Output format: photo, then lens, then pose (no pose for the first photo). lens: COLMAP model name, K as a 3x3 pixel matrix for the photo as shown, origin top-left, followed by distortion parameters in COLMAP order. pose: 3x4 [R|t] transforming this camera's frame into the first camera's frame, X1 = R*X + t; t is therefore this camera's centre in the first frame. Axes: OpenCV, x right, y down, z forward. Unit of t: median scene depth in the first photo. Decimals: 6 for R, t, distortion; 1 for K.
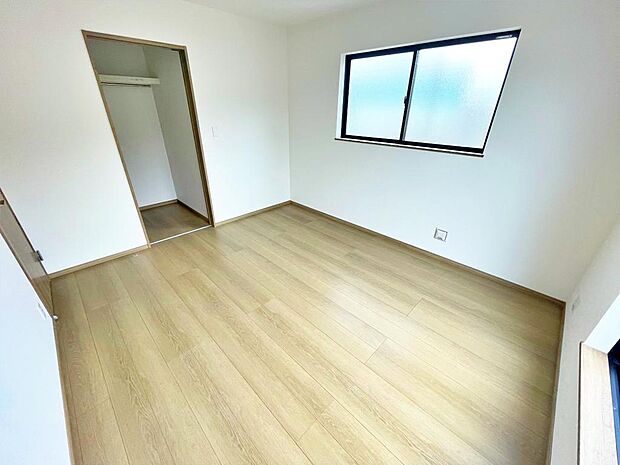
lens RADIAL K [[249.2, 0, 310.6], [0, 249.2, 232.0], [0, 0, 1]] dist [-0.001039, -0.000977]
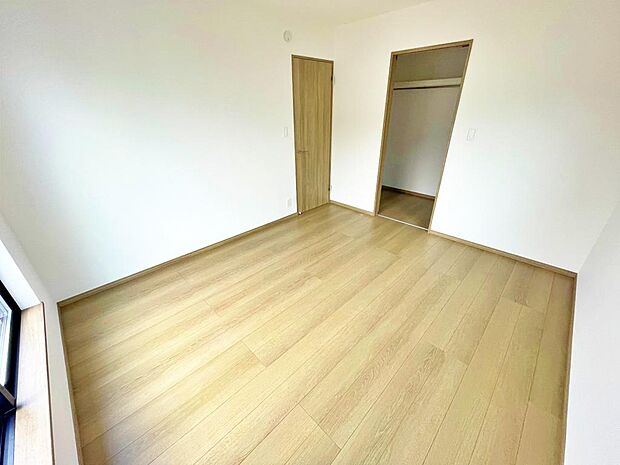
lens RADIAL K [[249.2, 0, 308.1], [0, 249.2, 232.9], [0, 0, 1]] dist [-0.001039, -0.000977]
pose [[0.000006, 0.444516, -0.895771, 0.554835], [-0.441090, 0.803922, 0.398935, -0.234552], [0.897463, 0.395113, 0.196076, 0.483260]]
